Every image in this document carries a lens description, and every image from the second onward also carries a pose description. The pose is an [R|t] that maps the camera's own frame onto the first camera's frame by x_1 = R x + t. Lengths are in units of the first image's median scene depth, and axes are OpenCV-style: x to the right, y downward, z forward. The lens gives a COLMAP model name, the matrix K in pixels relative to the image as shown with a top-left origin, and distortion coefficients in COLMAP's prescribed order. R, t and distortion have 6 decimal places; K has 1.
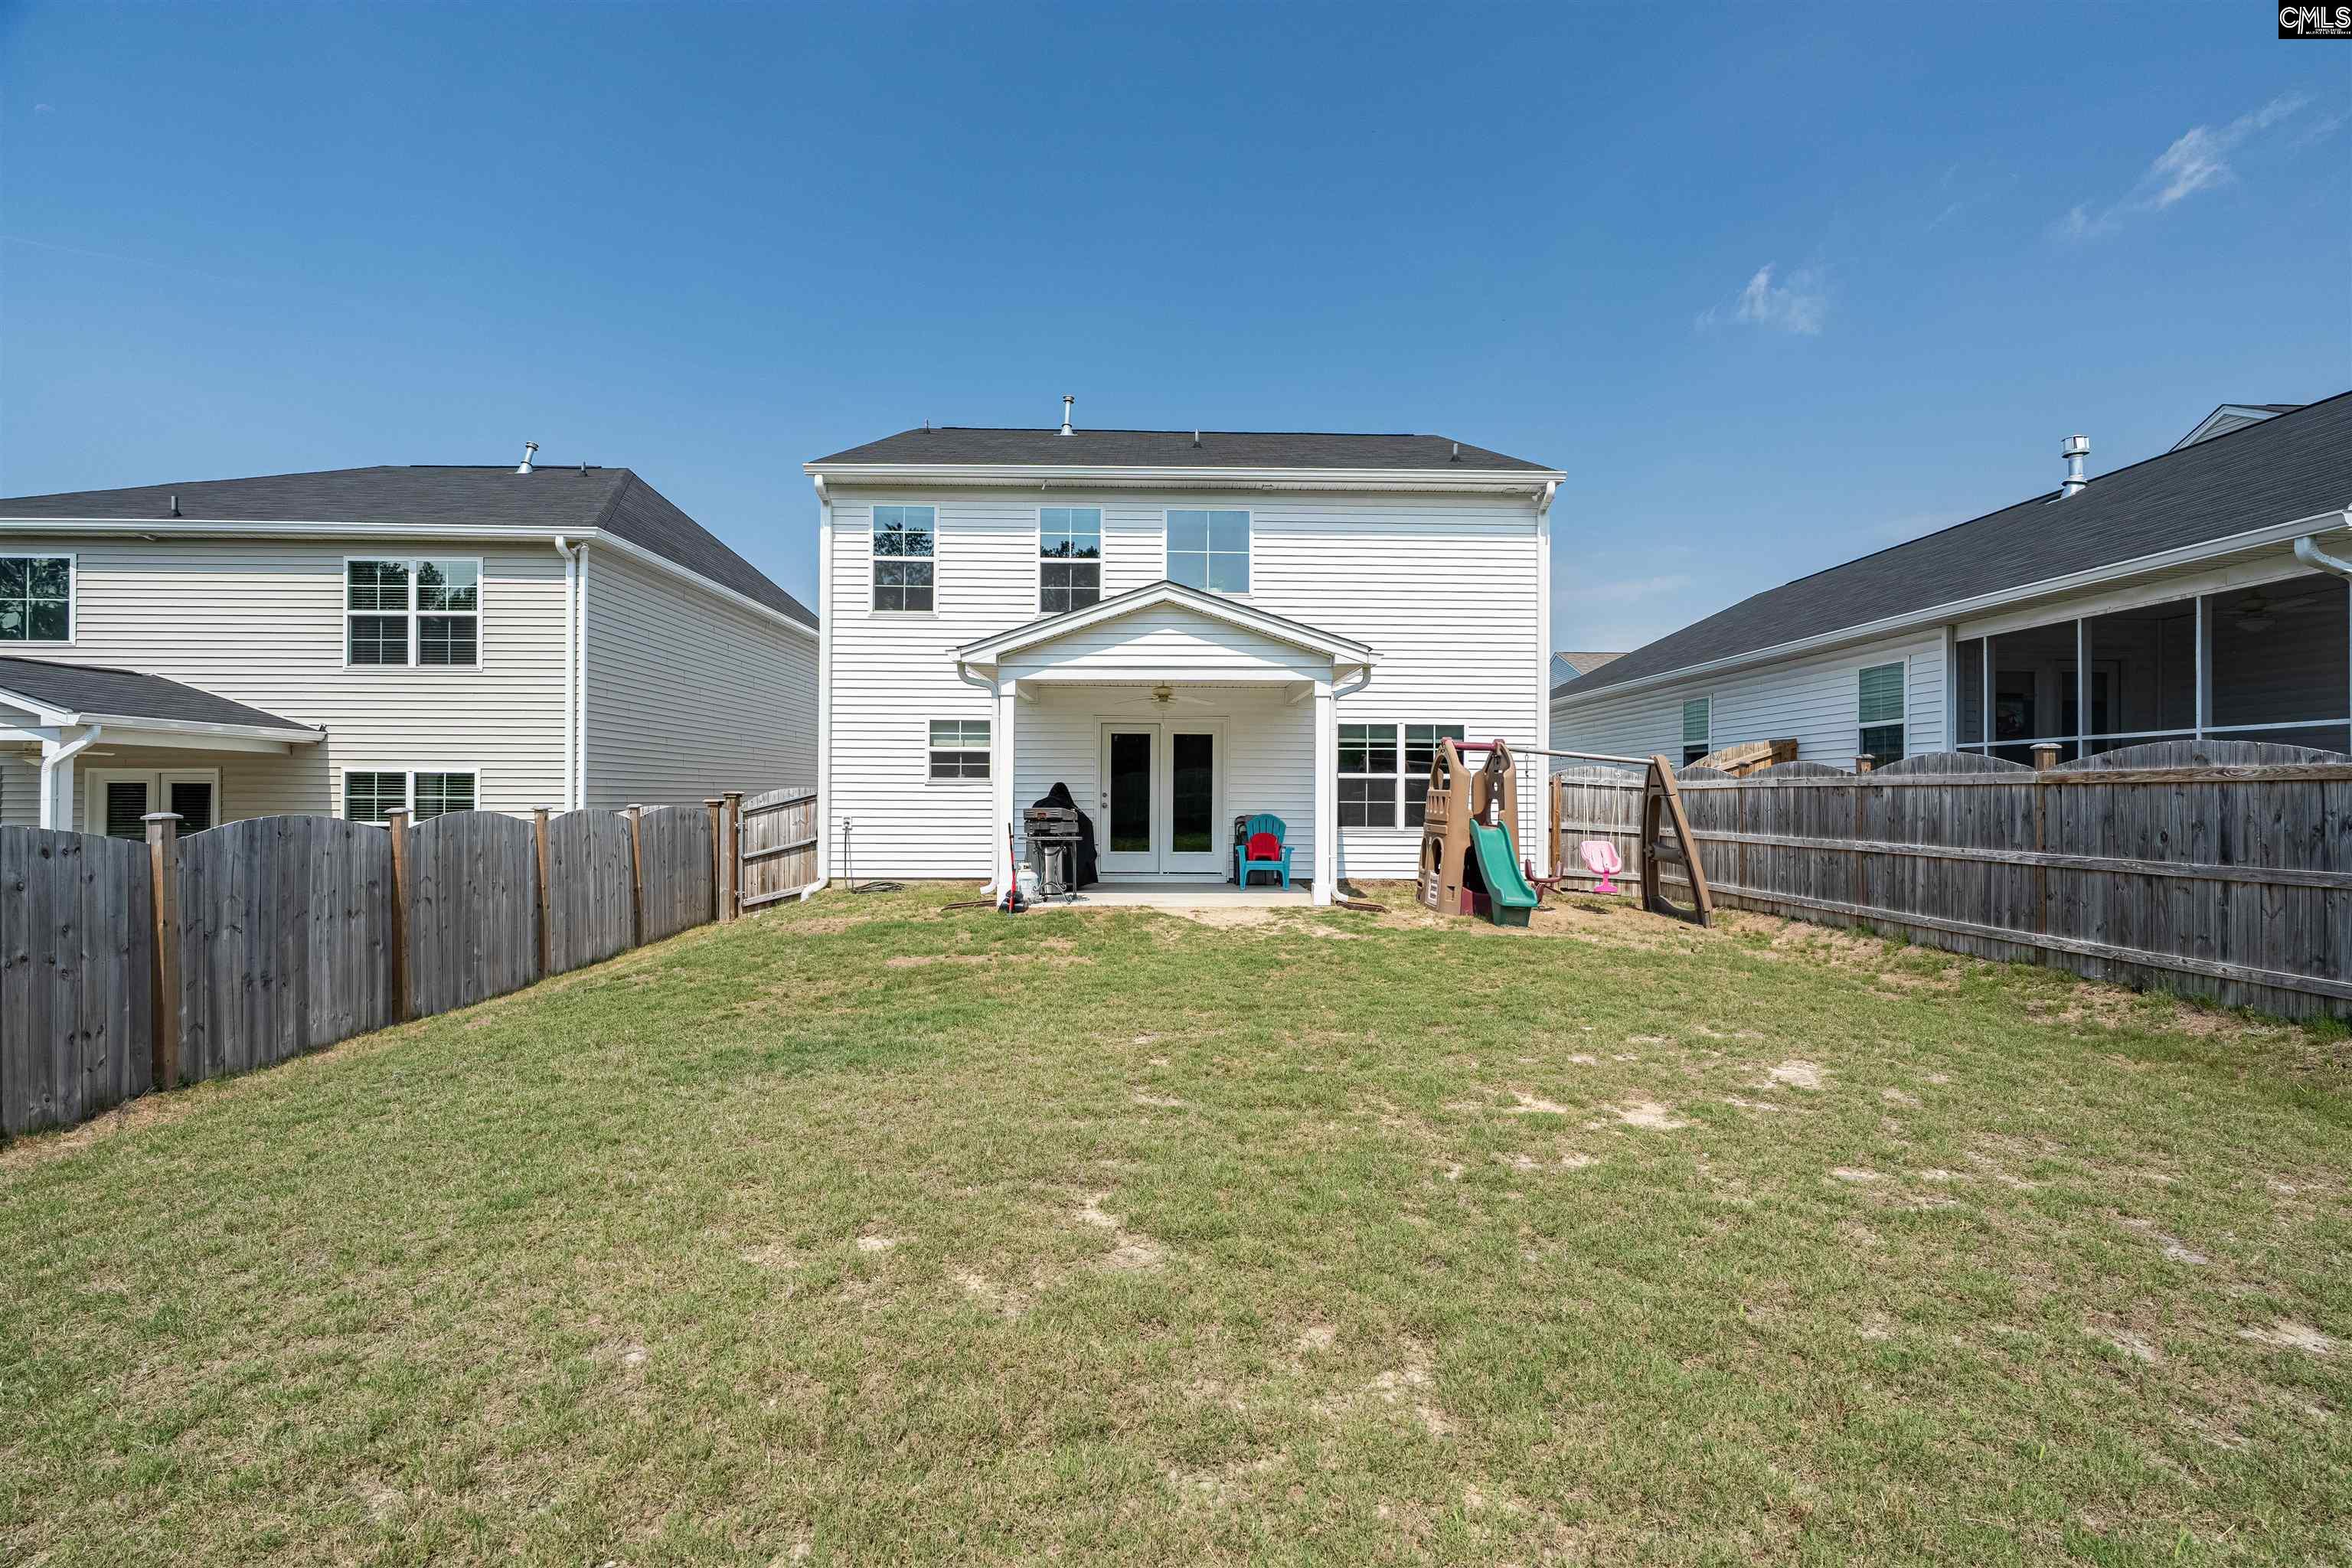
lens RADIAL K [[1074.8, 0, 1176.9], [0, 1074.8, 797.6], [0, 0, 1]] dist [0.000289, -0.000529]
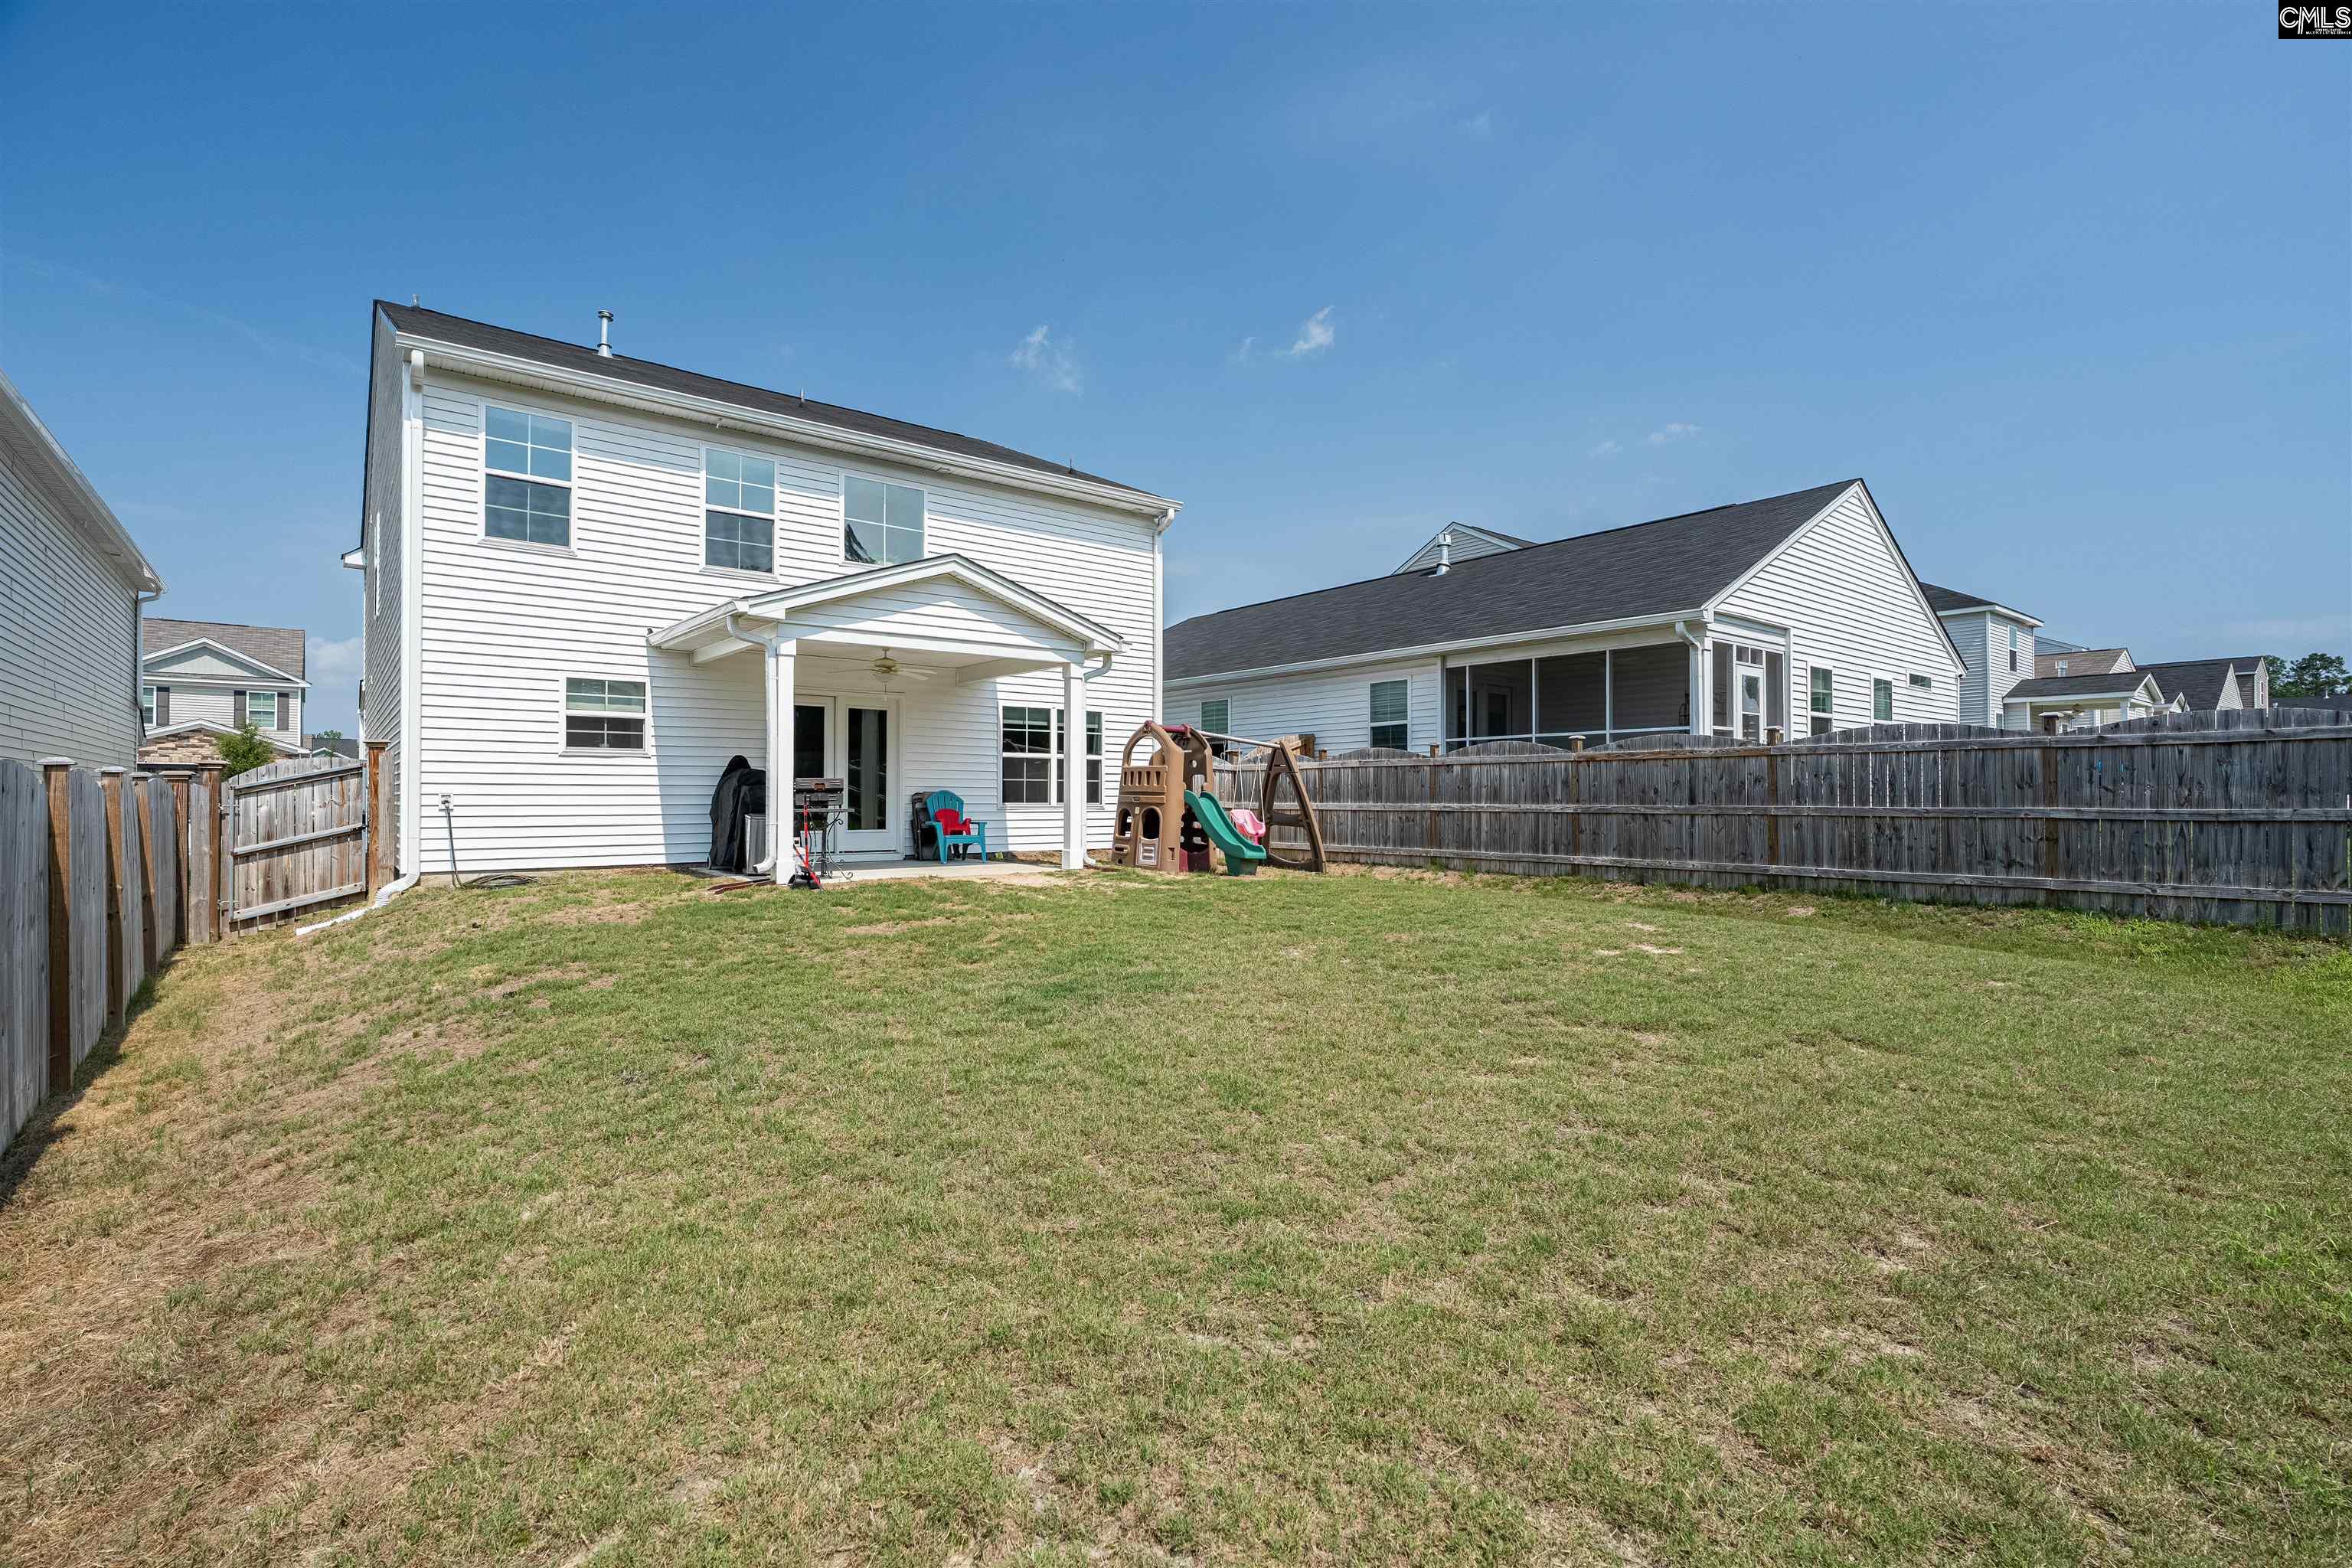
lens RADIAL K [[1074.8, 0, 1213.7], [0, 1074.8, 782.3], [0, 0, 1]] dist [0.000289, -0.000529]
pose [[0.794723, 0.003710, 0.606961, -0.363676], [0.003593, 0.999935, -0.010817, 0.021261], [-0.606962, 0.010778, 0.794658, 0.040919]]
